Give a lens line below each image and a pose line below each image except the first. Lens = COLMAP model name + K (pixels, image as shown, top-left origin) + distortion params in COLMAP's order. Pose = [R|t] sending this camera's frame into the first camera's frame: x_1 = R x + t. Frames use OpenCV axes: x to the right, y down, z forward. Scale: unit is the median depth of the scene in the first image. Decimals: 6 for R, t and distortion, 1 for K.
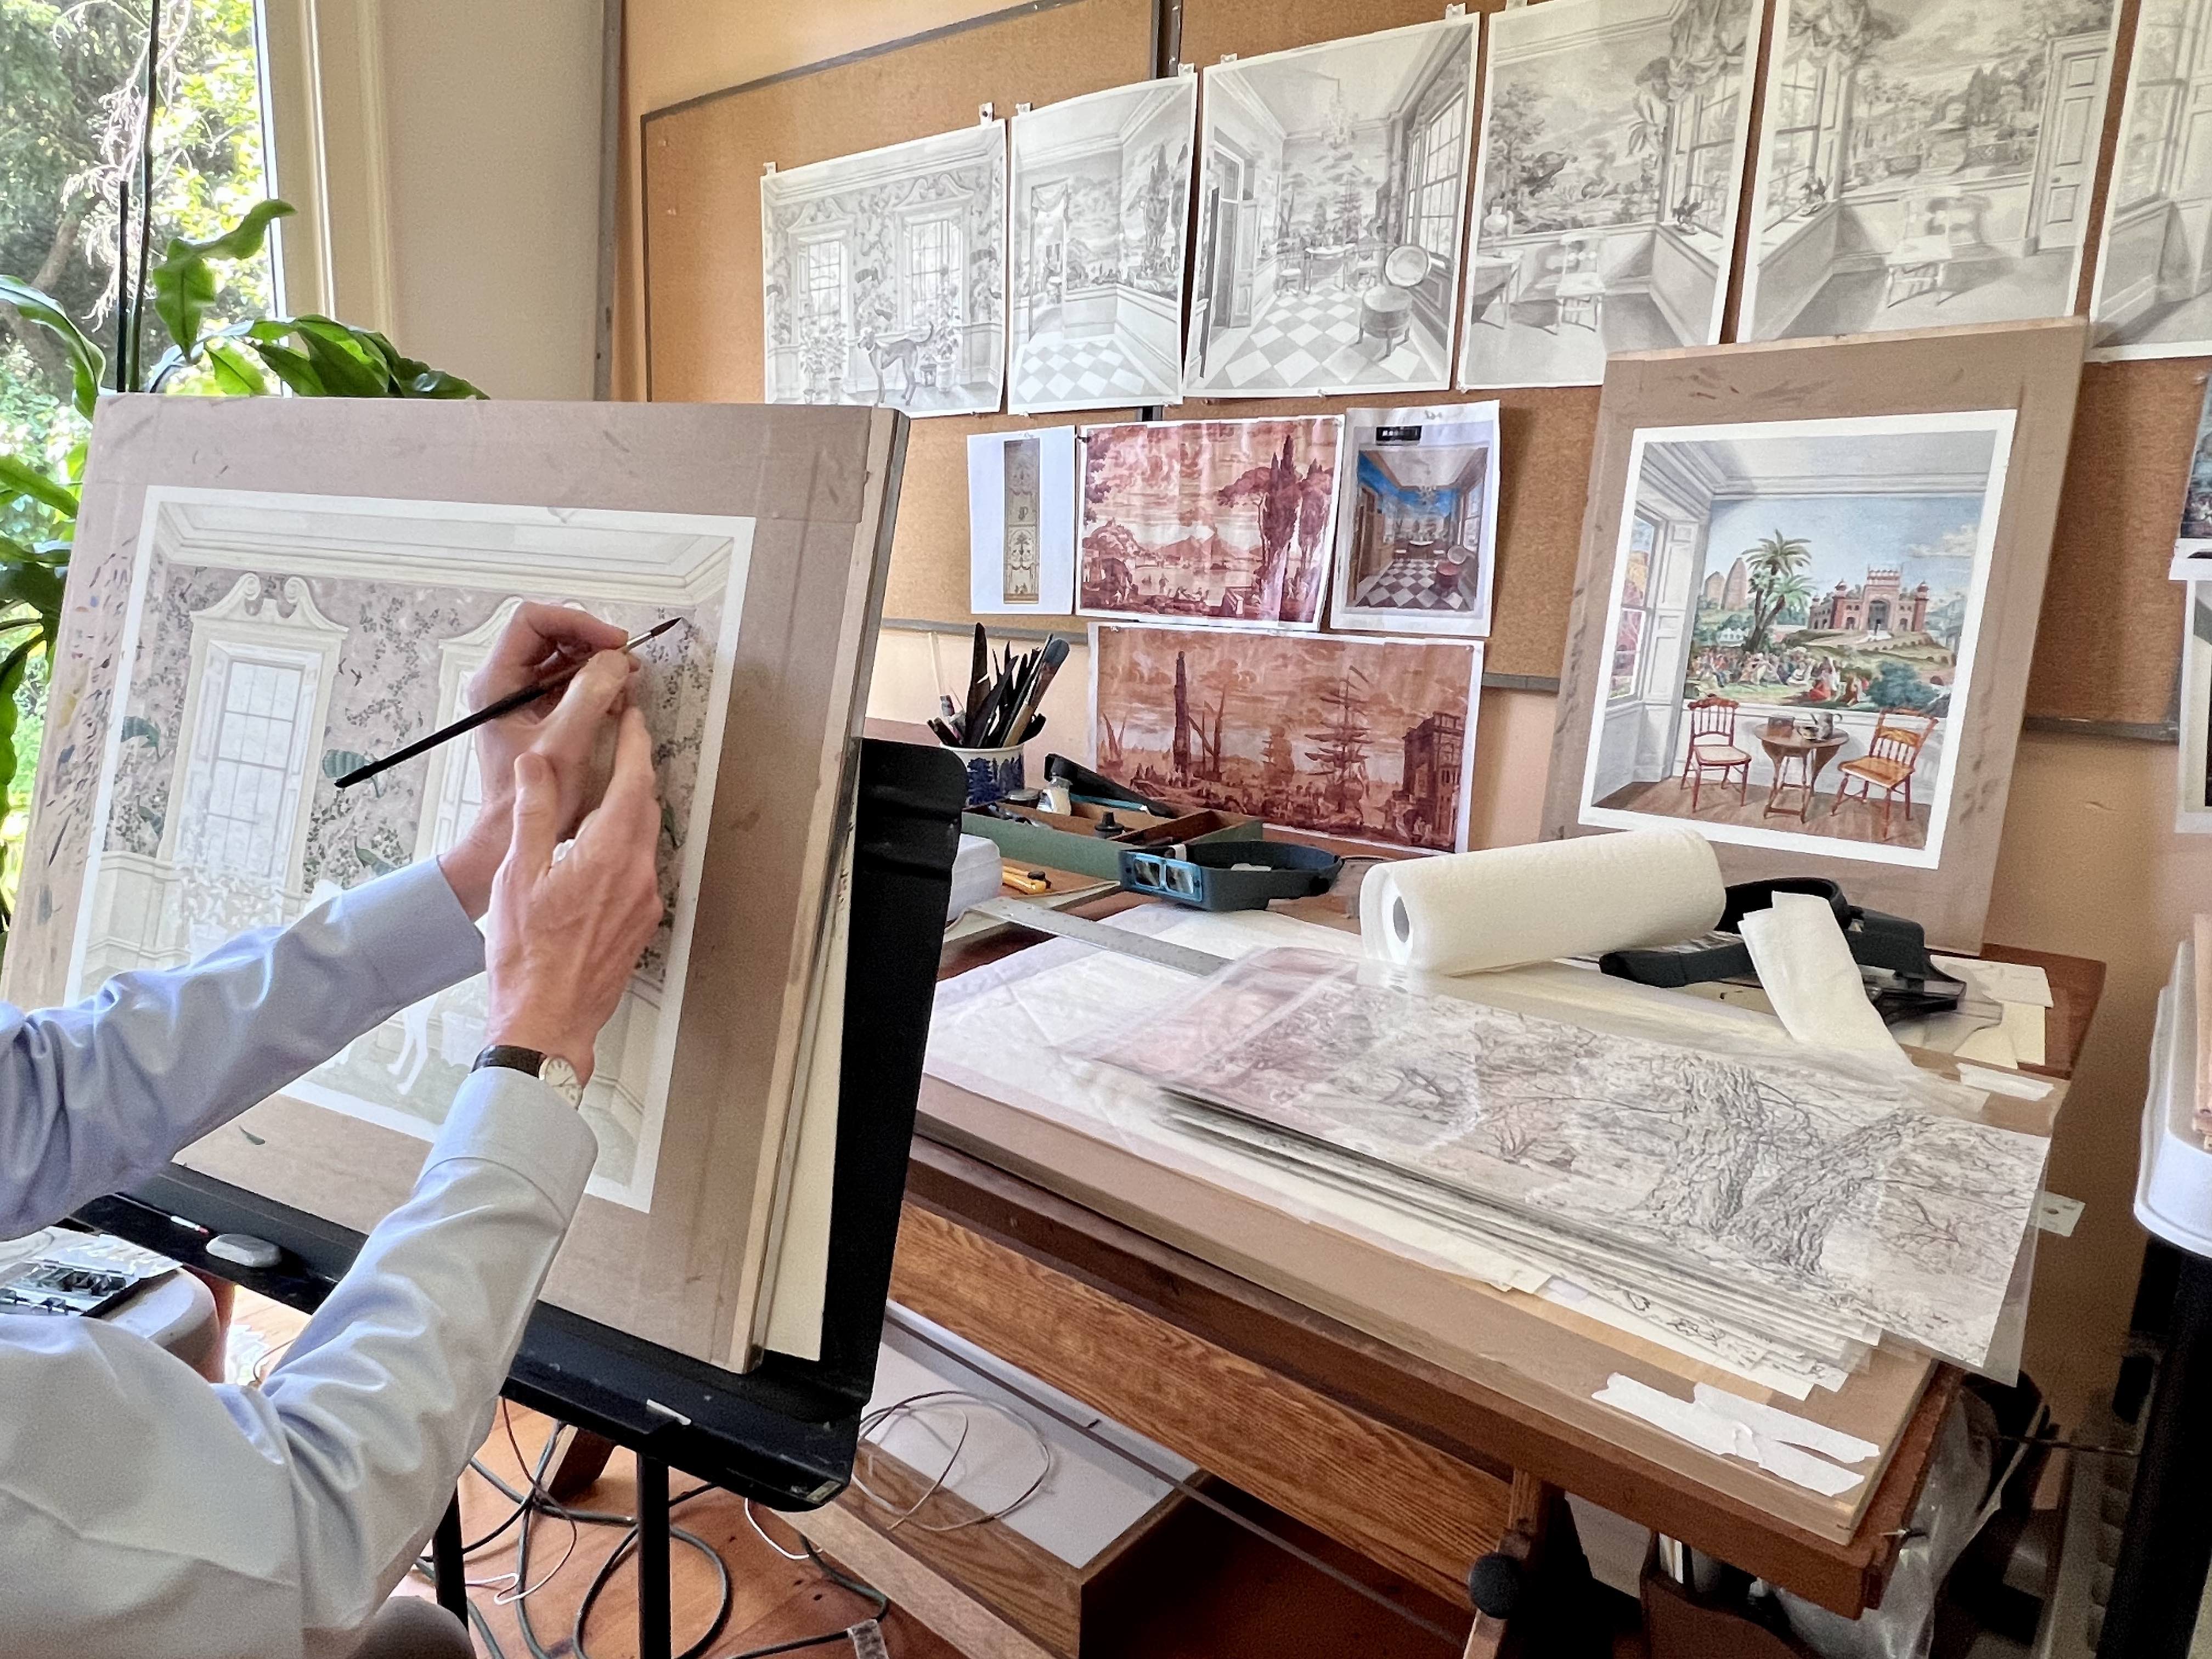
lens RADIAL K [[1375.2, 0, 1092.8], [0, 1375.2, 834.4], [0, 0, 1]] dist [-0.005232, 0.002039]
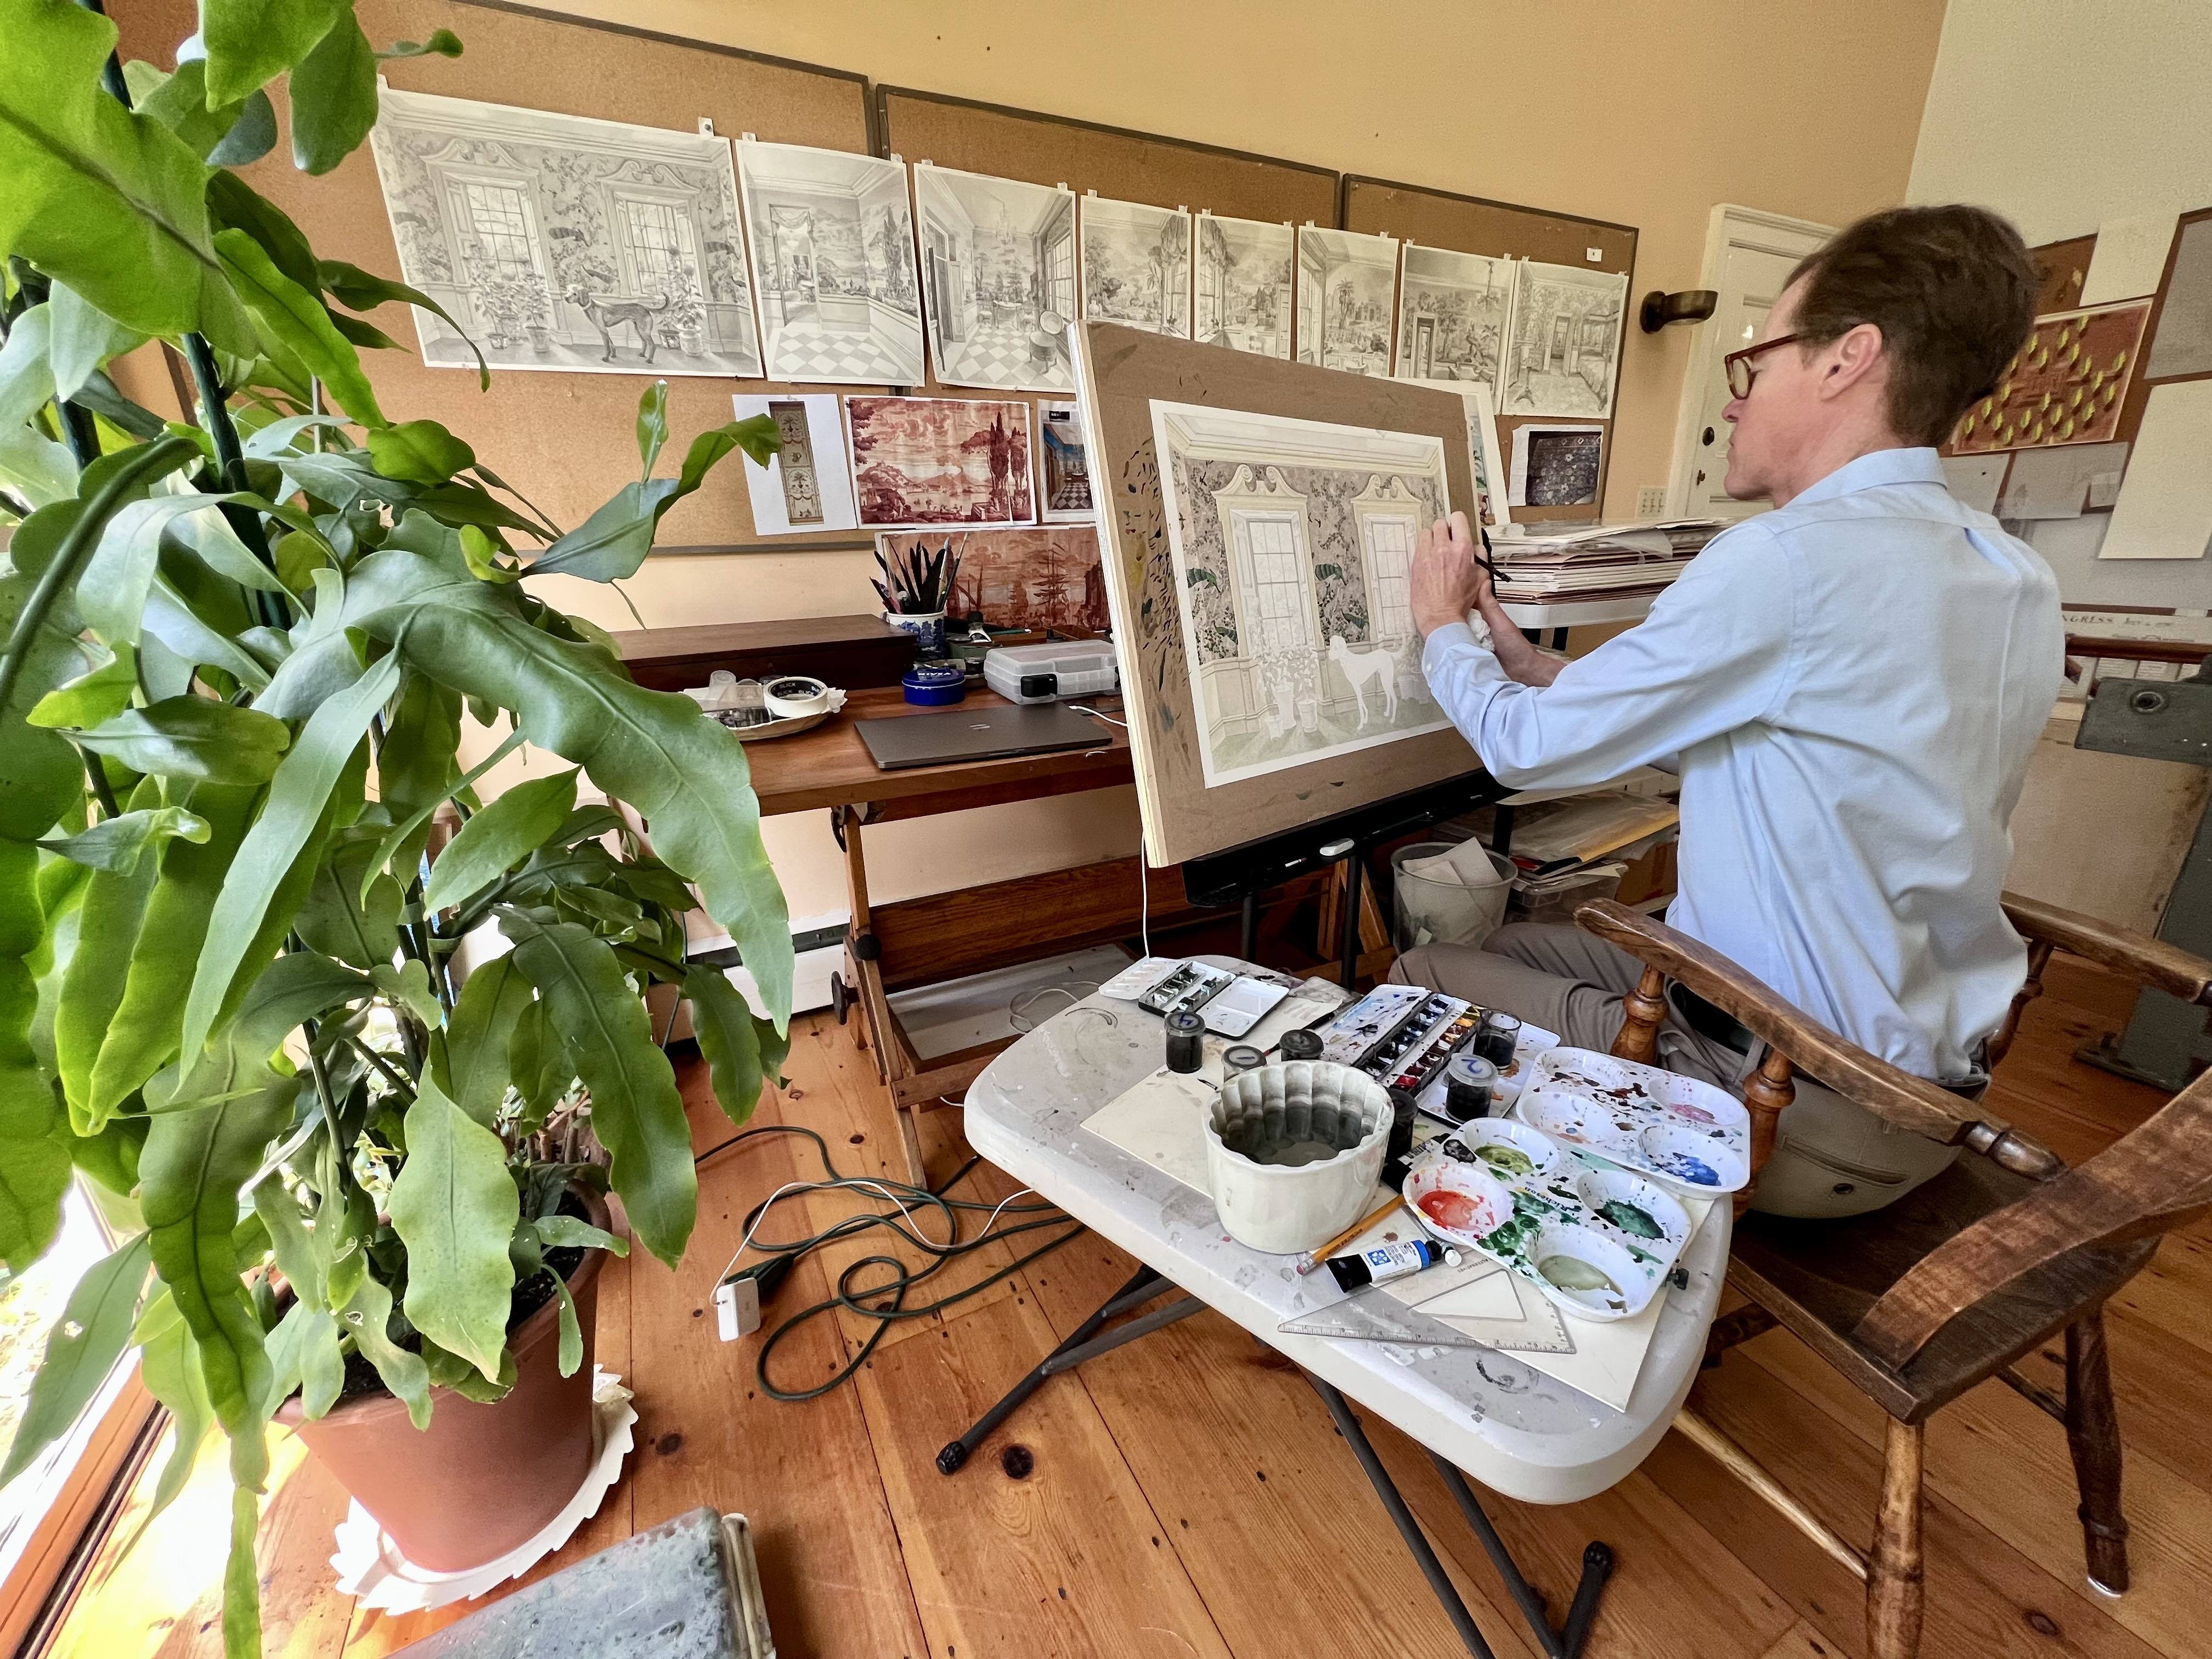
lens RADIAL K [[891.8, 0, 1112.6], [0, 891.8, 818.7], [0, 0, 1]] dist [-0.001899, 0.000570]
pose [[0.407831, -0.322333, 0.854269, -1.031342], [0.217359, 0.942990, 0.252042, -0.058871], [-0.886808, 0.082892, 0.454643, 0.426389]]
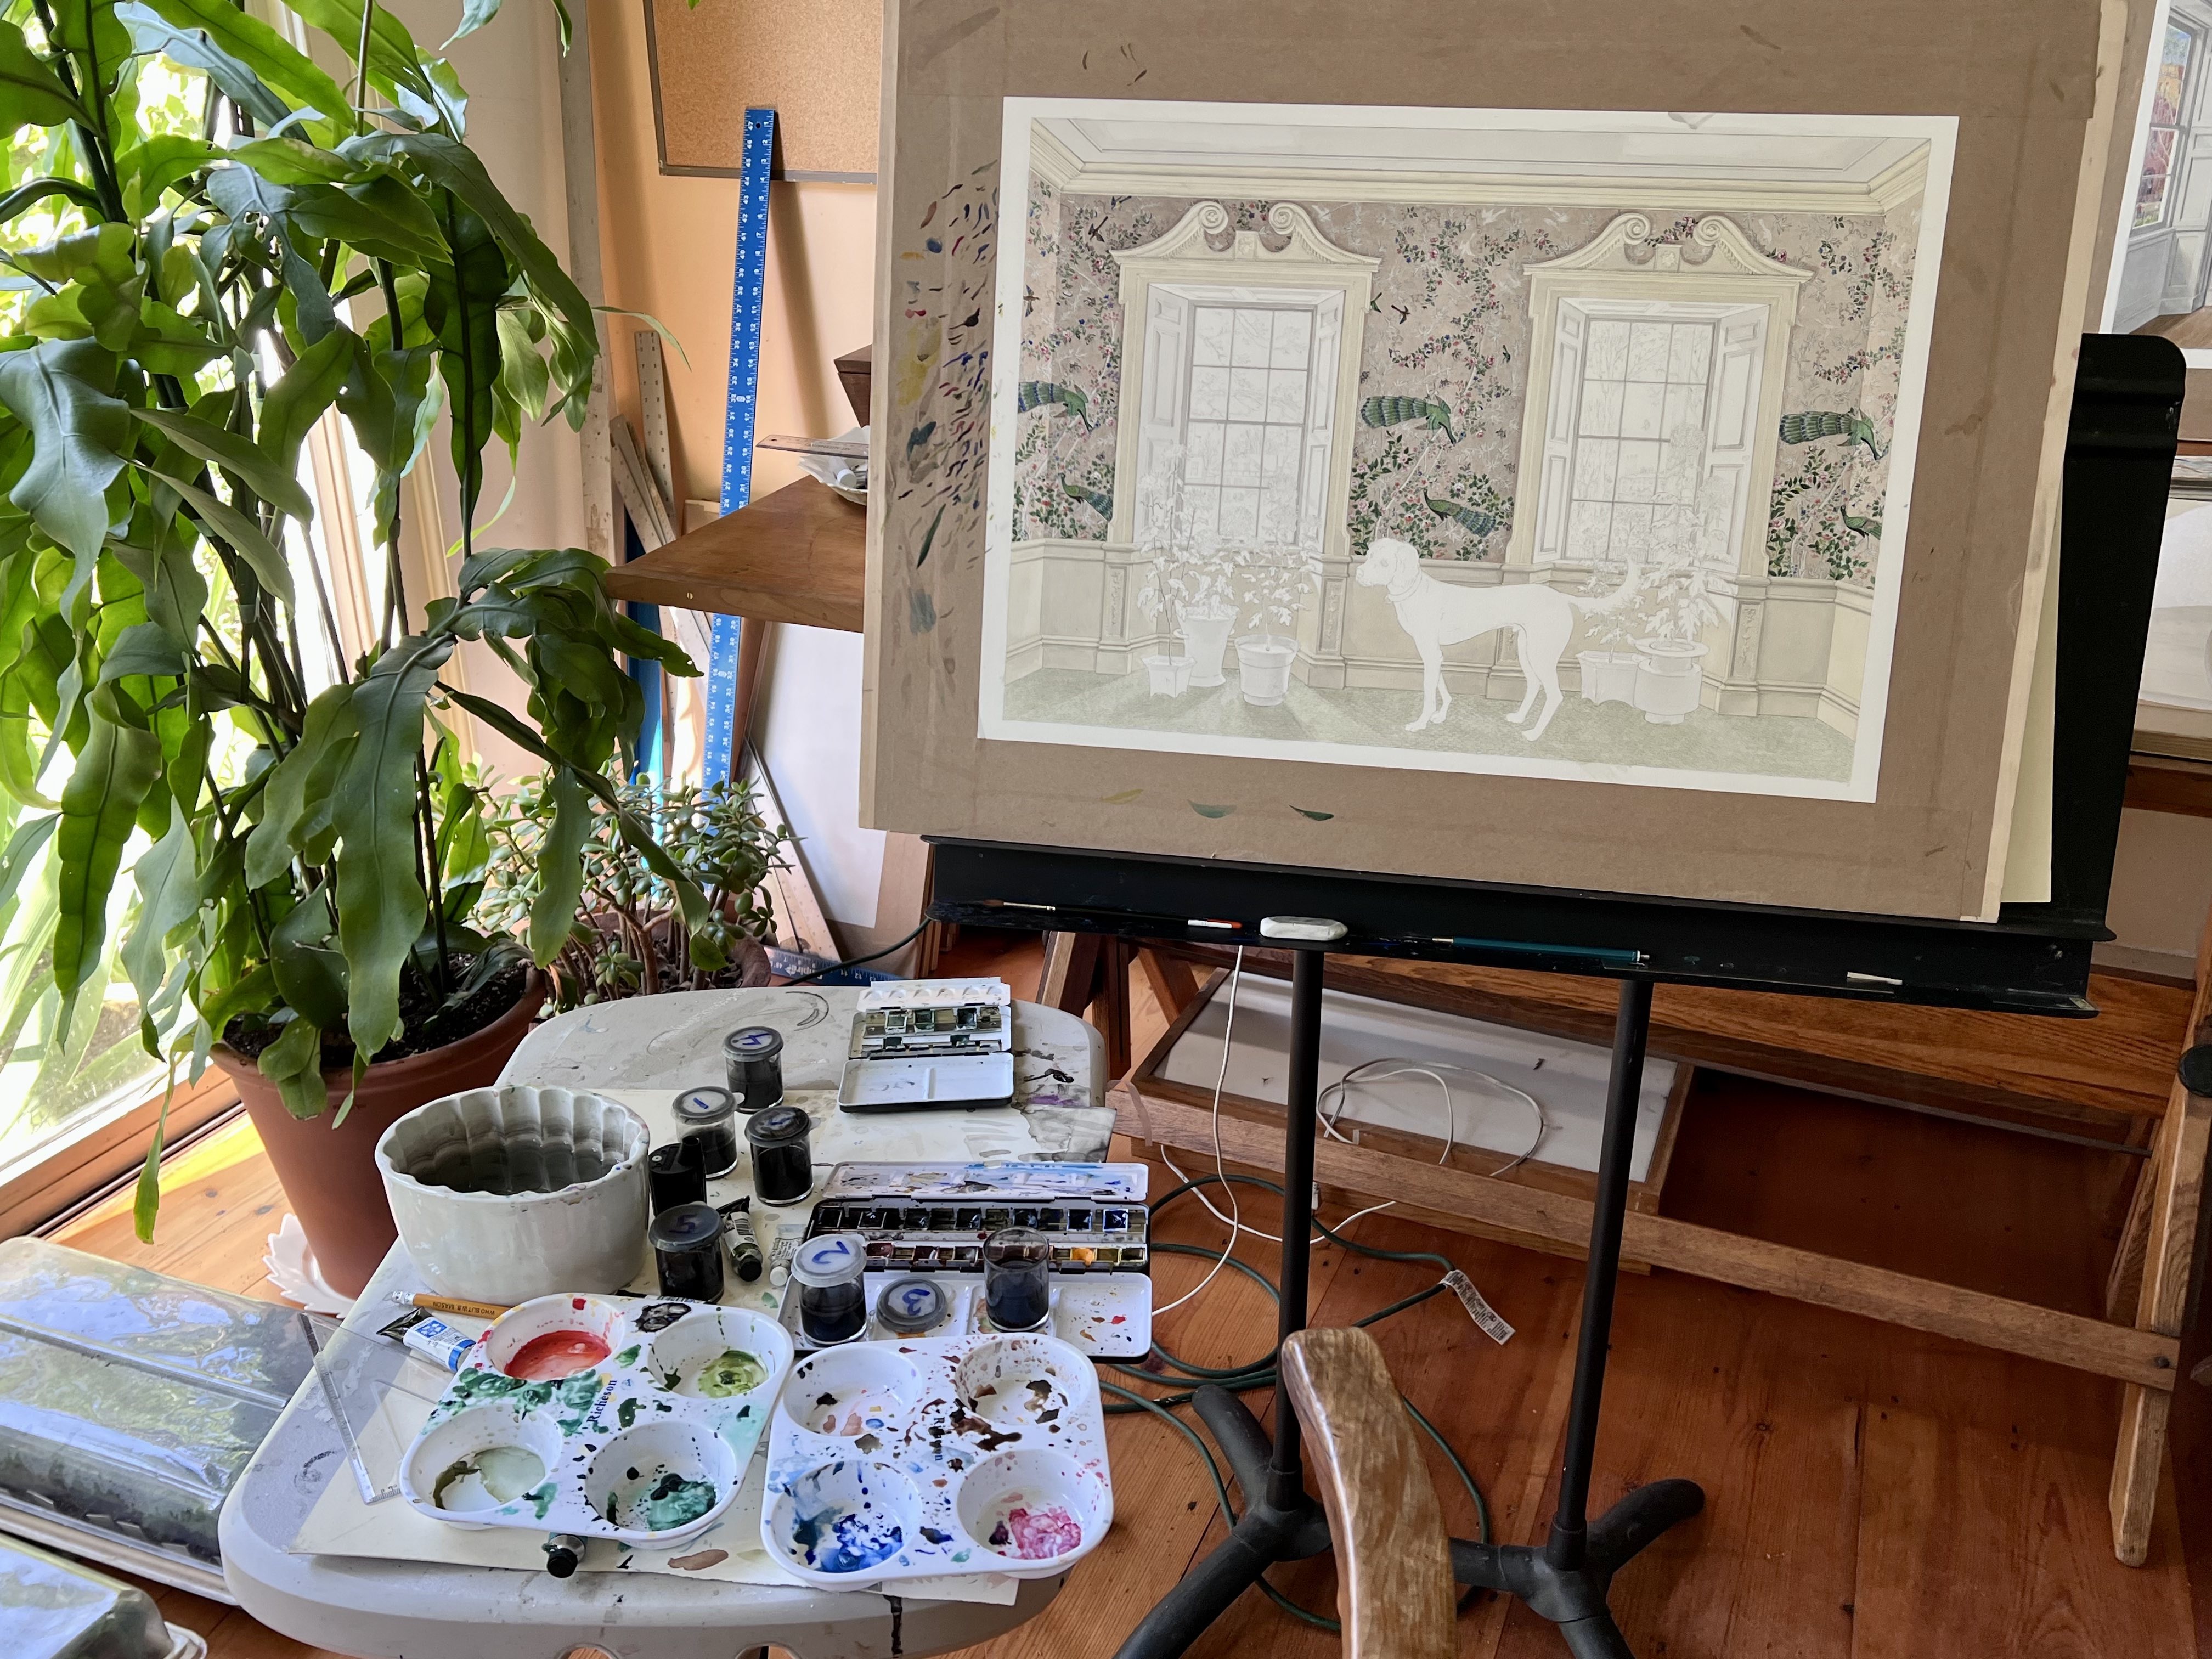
lens RADIAL K [[1854.0, 0, 1121.5], [0, 1854.0, 832.5], [0, 0, 1]] dist [0.034700, -0.031426]
pose [[0.959320, -0.147839, 0.240519, -0.618963], [0.094016, 0.970594, 0.221603, -0.040905], [-0.266208, -0.189975, 0.945010, -0.116388]]
